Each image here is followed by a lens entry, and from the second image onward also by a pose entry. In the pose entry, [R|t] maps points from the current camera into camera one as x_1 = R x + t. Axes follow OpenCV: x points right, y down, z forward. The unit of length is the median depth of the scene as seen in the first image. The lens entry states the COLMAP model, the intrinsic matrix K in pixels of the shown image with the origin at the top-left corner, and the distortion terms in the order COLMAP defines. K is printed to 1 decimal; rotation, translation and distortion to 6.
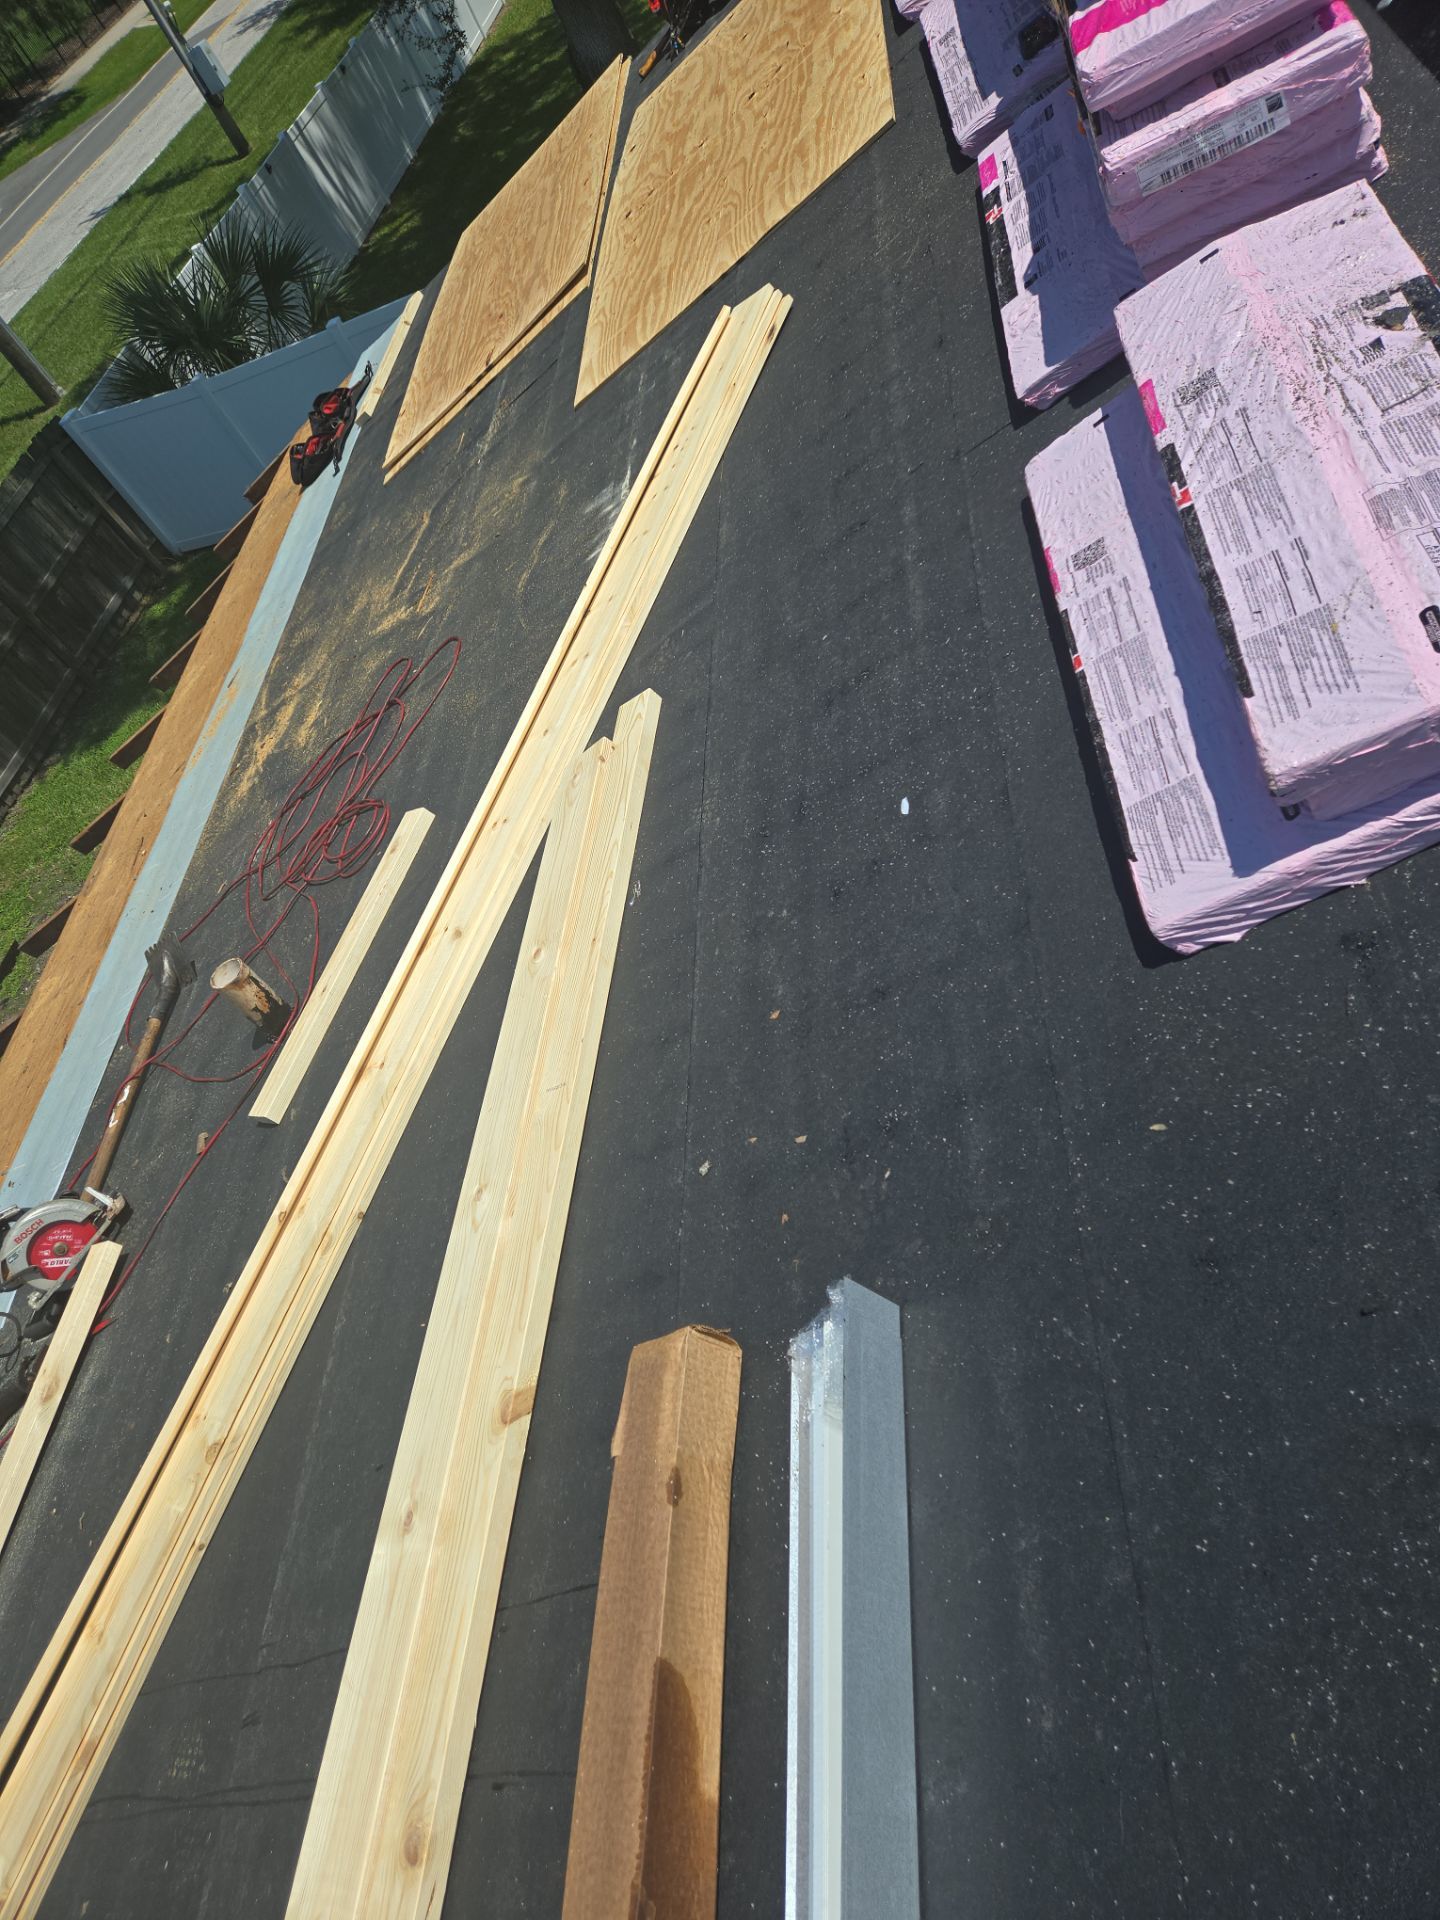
lens RADIAL K [[1337.1, 0, 755.5], [0, 1337.1, 964.0], [0, 0, 1]] dist [0.105075, -0.093651]
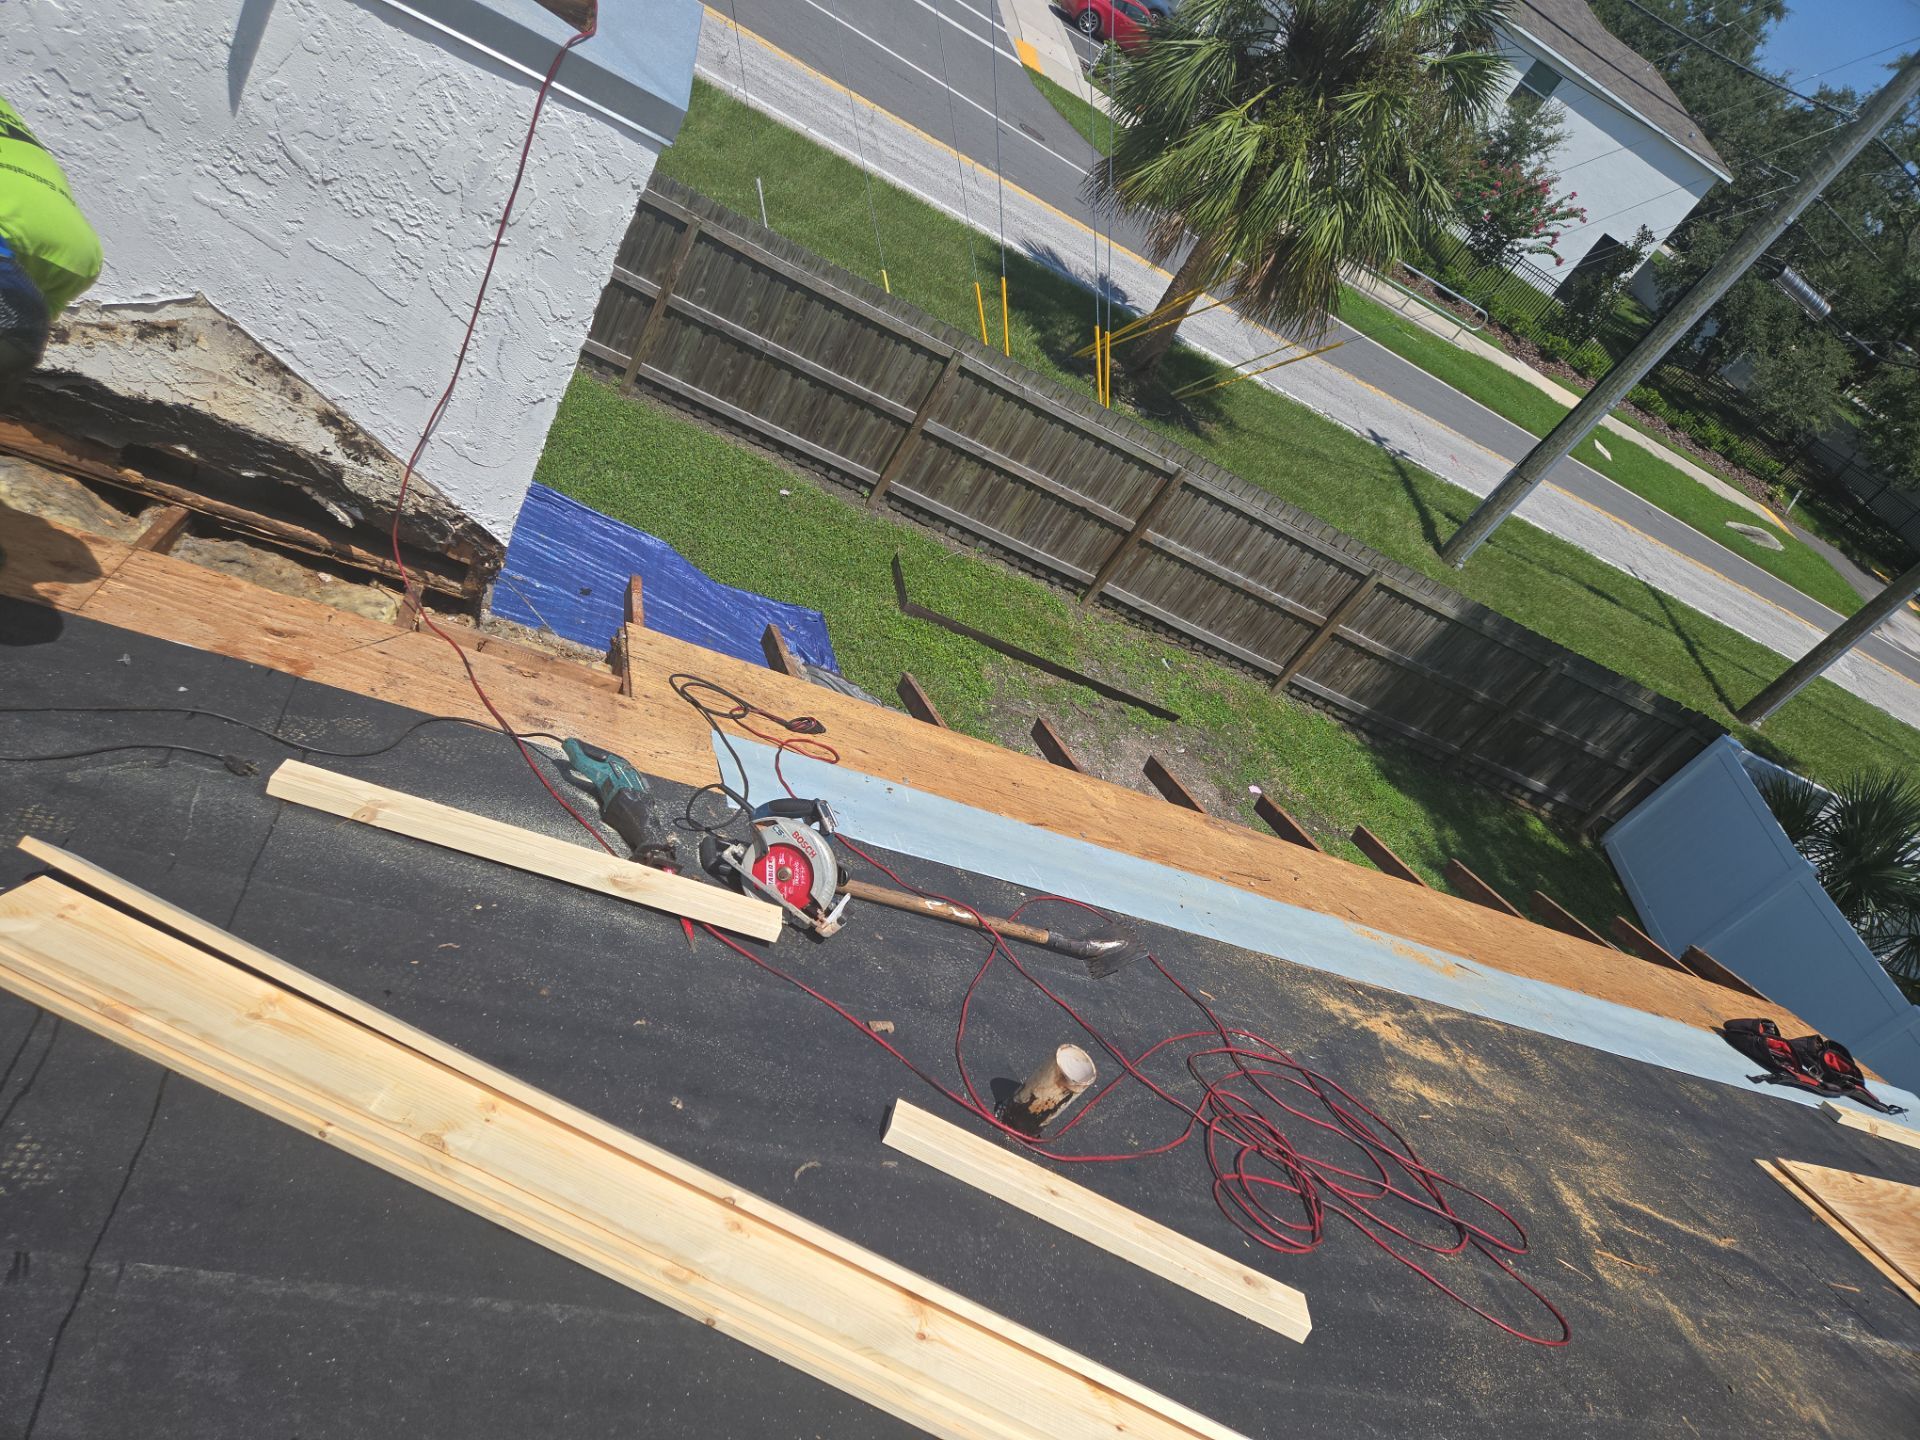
lens RADIAL K [[1337.1, 0, 960.0], [0, 1337.1, 720.0], [0, 0, 1]] dist [0.105075, -0.093651]
pose [[-0.039728, 0.891426, -0.451421, -0.142287], [-0.985634, 0.039259, 0.164268, -0.045111], [0.164155, 0.451462, 0.877060, 0.127797]]
